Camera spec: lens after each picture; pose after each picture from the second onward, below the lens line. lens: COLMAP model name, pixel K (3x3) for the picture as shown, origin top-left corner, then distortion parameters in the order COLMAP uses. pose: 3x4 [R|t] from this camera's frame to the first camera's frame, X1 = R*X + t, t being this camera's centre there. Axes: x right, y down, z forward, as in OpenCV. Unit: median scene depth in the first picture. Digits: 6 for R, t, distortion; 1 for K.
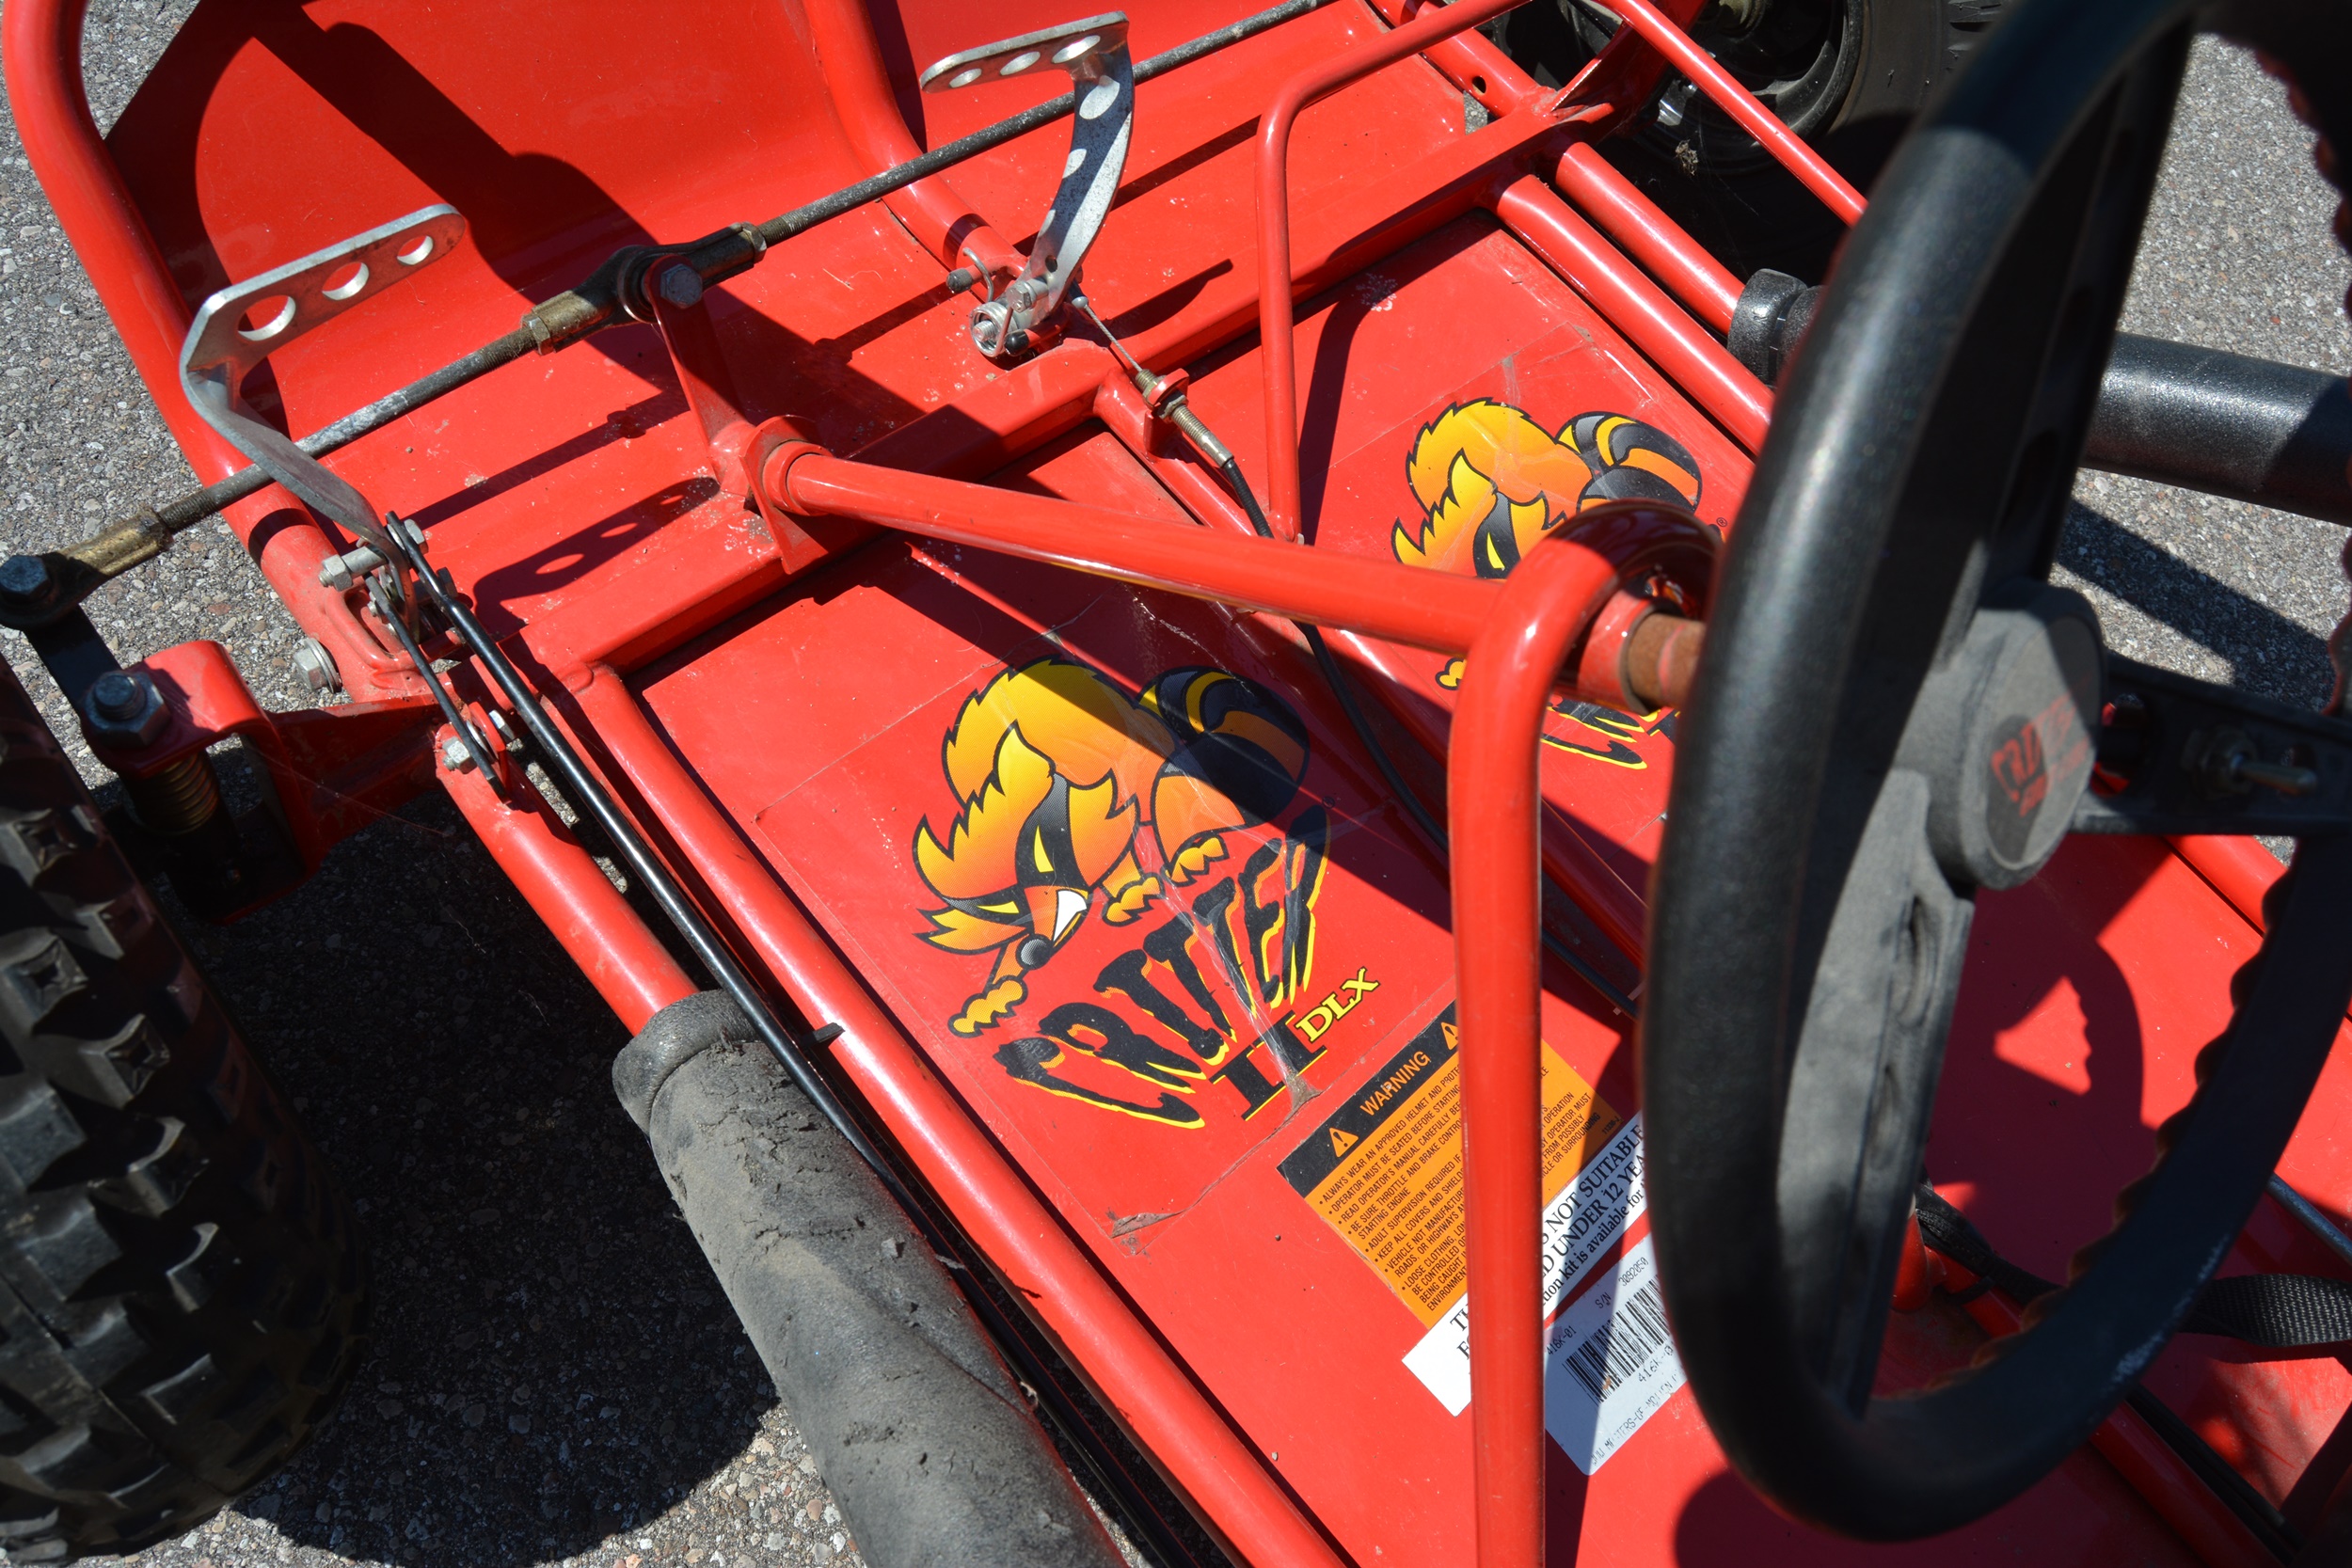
lens RADIAL K [[1847.8, 0, 1192.3], [0, 1847.8, 783.7], [0, 0, 1]] dist [-0.102796, 0.046547]
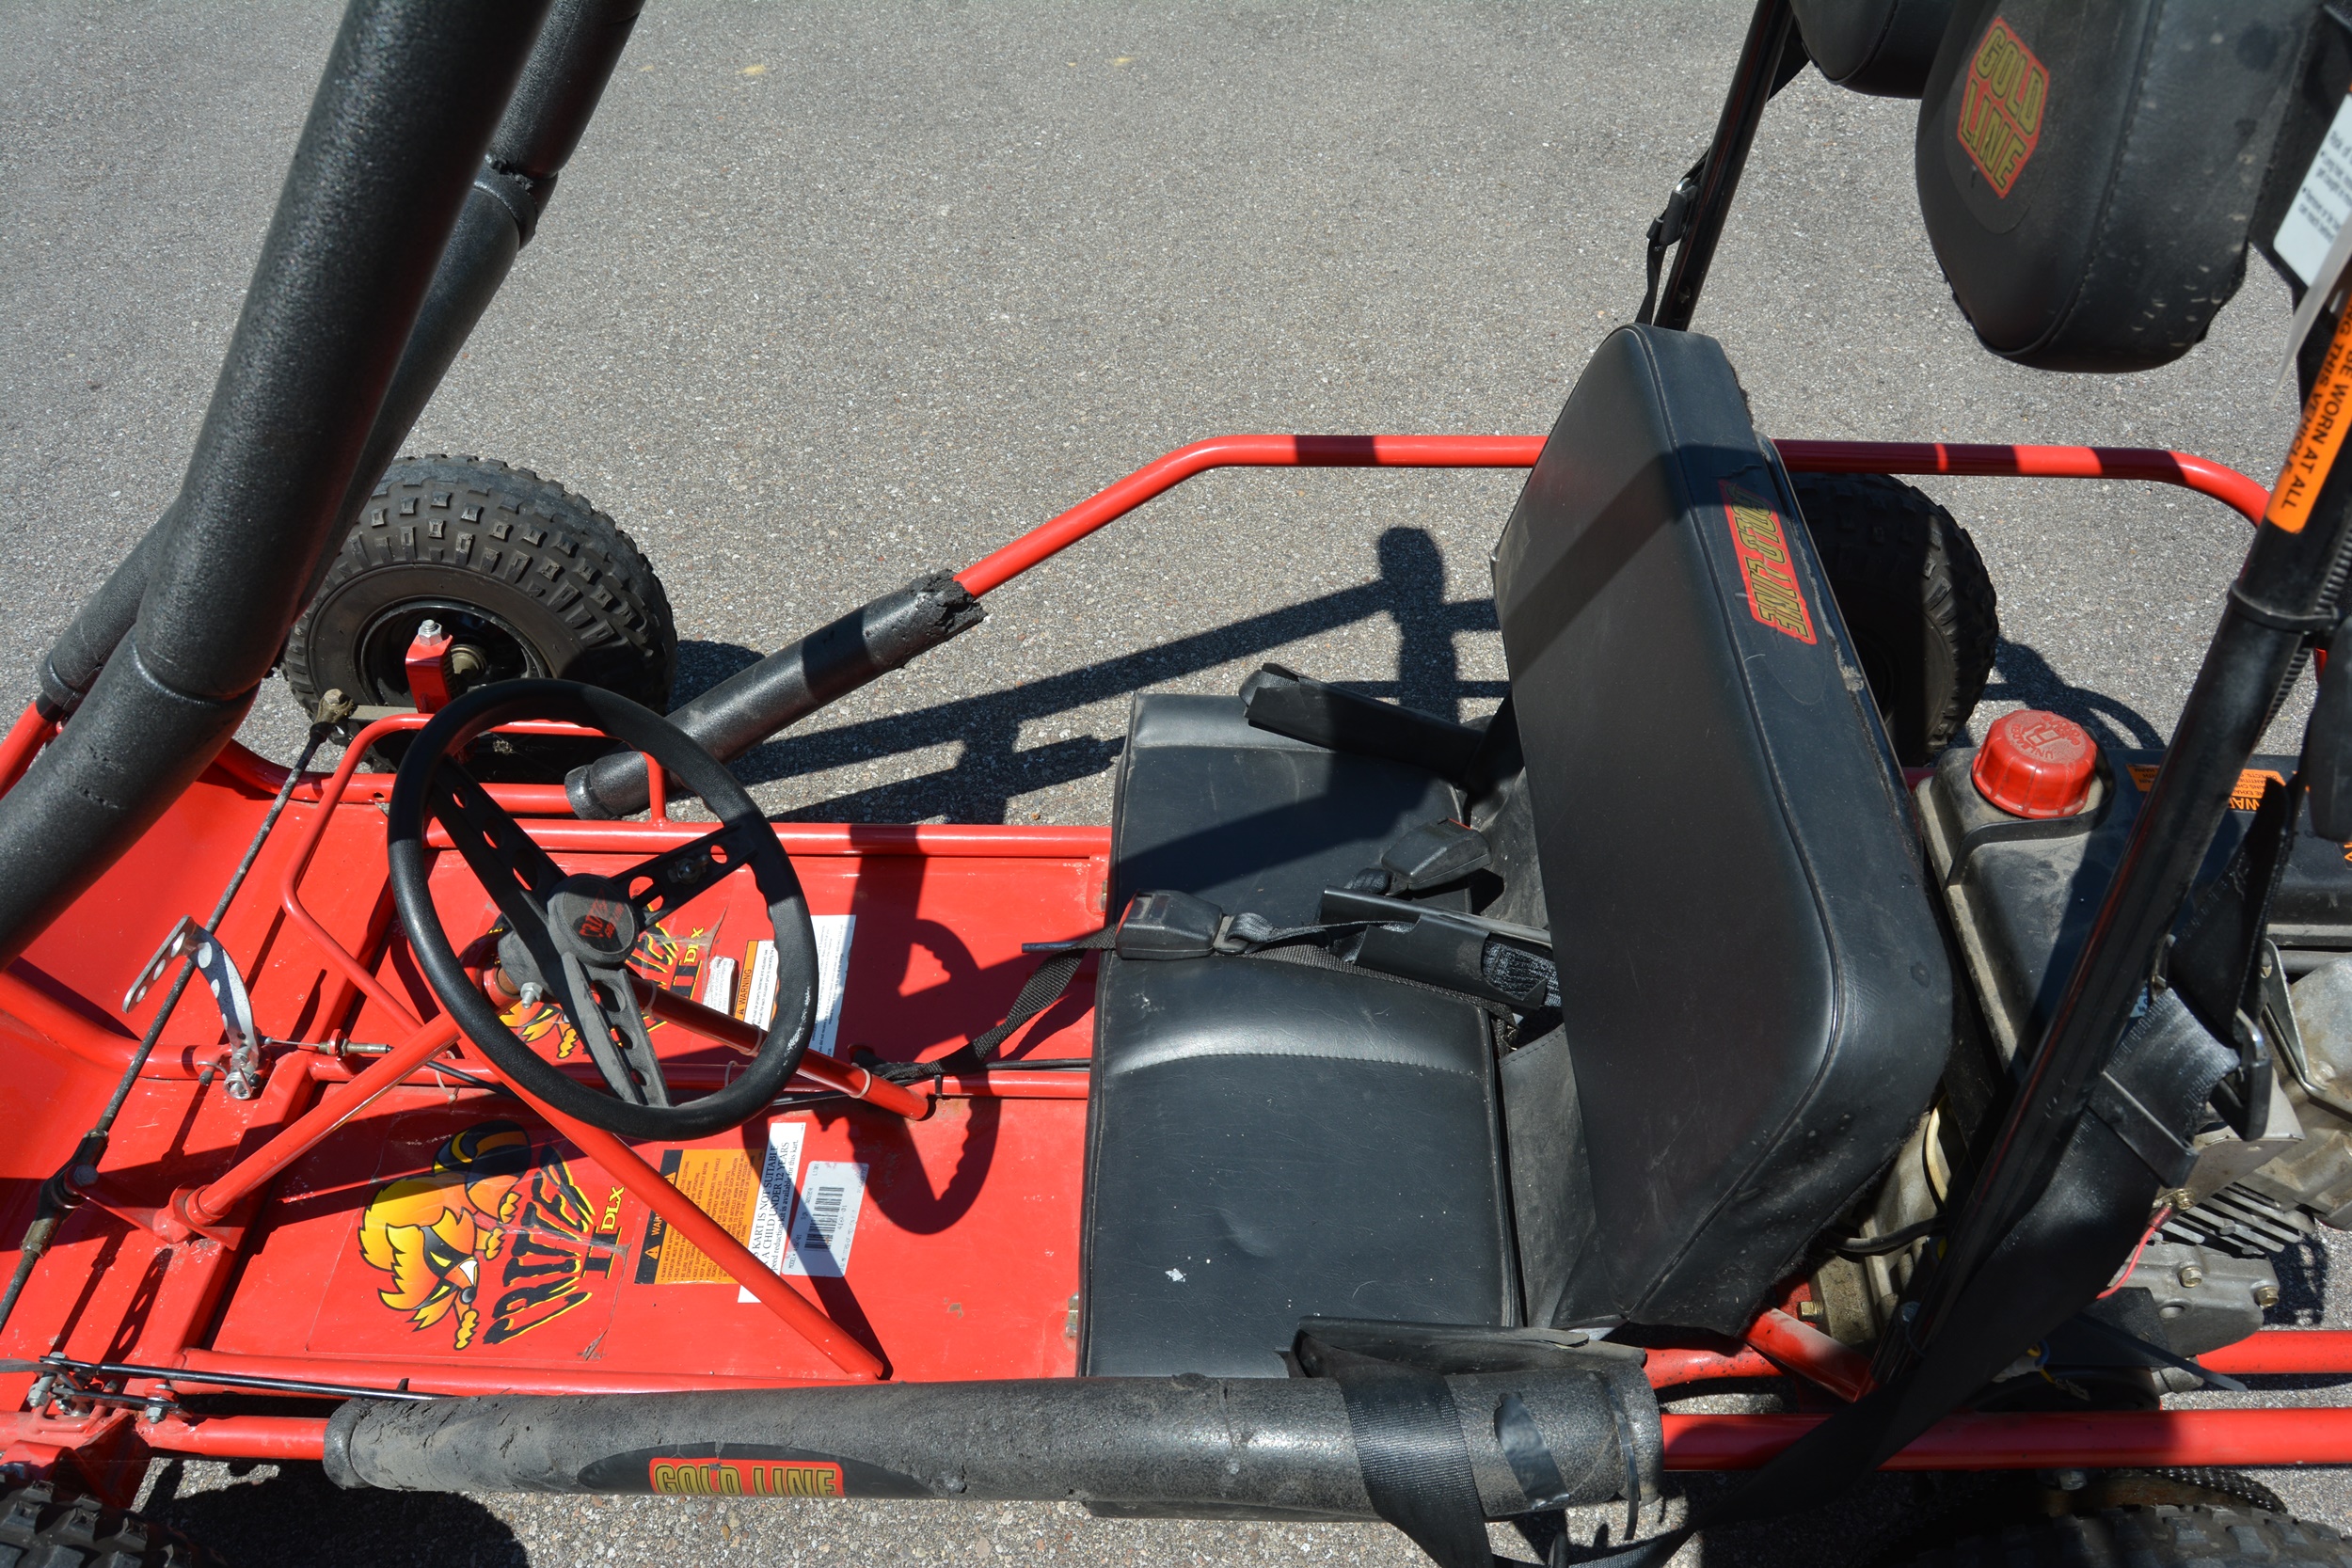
lens RADIAL K [[1847.8, 0, 1192.3], [0, 1847.8, 783.7], [0, 0, 1]] dist [-0.102796, 0.046547]
pose [[0.674159, -0.639617, 0.369322, 0.067757], [0.703519, 0.708353, -0.057426, 0.341526], [-0.224879, 0.298539, 0.927526, -1.059027]]
